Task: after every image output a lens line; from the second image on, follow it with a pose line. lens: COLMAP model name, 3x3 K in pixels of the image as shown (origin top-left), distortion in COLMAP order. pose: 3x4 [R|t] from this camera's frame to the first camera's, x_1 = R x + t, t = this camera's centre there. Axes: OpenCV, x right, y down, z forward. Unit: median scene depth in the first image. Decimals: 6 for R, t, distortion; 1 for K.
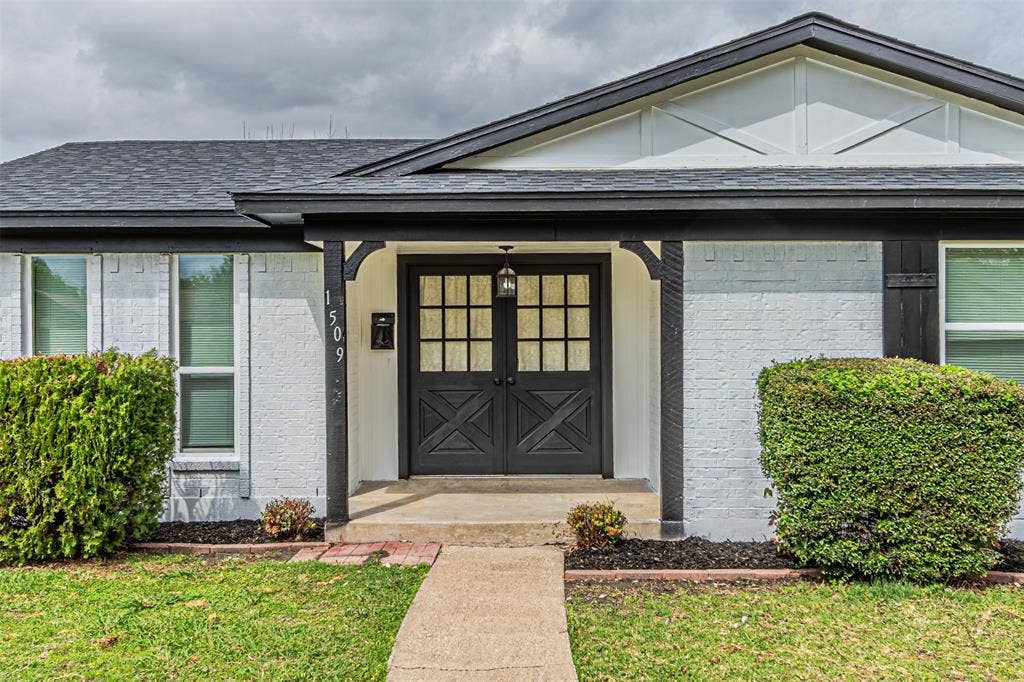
lens RADIAL K [[925.4, 0, 508.6], [0, 925.4, 345.5], [0, 0, 1]] dist [0.018182, 0.007259]
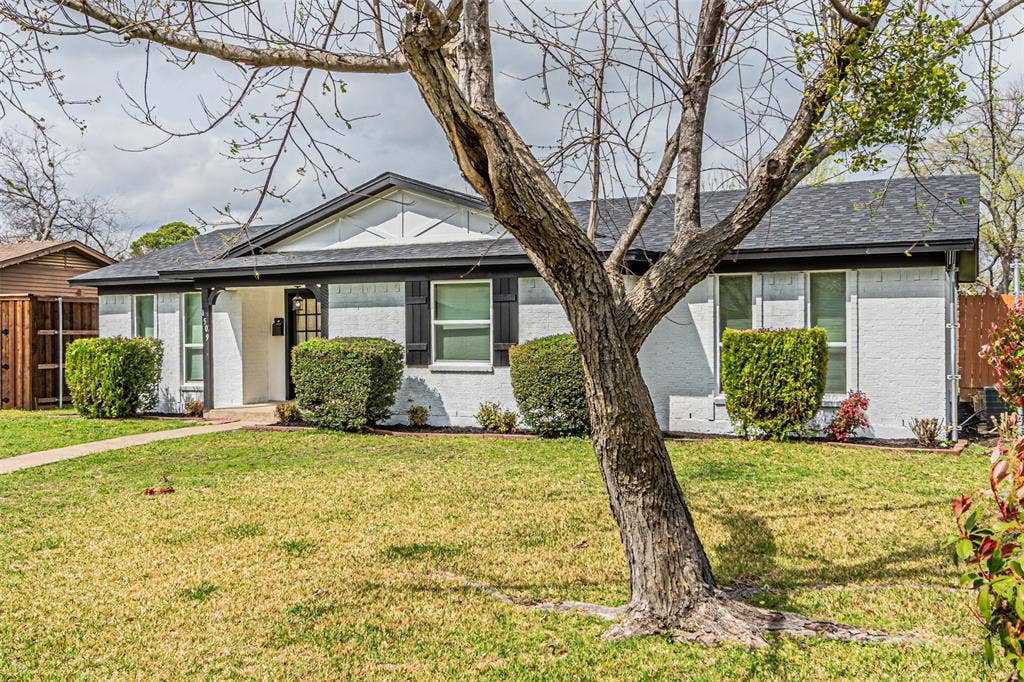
lens RADIAL K [[862.8, 0, 513.4], [0, 862.8, 342.5], [0, 0, 1]] dist [0.002028, 0.004668]
pose [[0.918533, -0.000364, -0.395344, 1.297327], [-0.000499, 0.999998, -0.002080, 0.026195], [0.395344, 0.002108, 0.918531, -0.637267]]
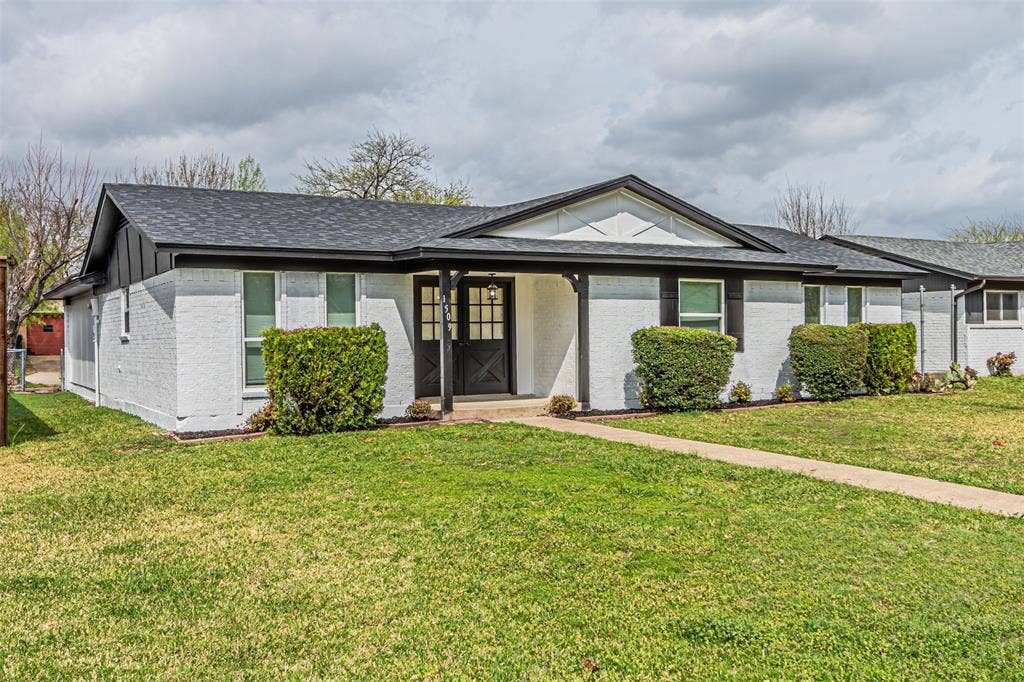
lens RADIAL K [[862.8, 0, 513.7], [0, 862.8, 337.4], [0, 0, 1]] dist [0.002028, 0.004668]
pose [[0.878238, -0.008262, 0.478152, -0.880126], [0.010918, 0.999937, -0.002774, 0.035511], [-0.478099, 0.007657, 0.878273, -0.662264]]
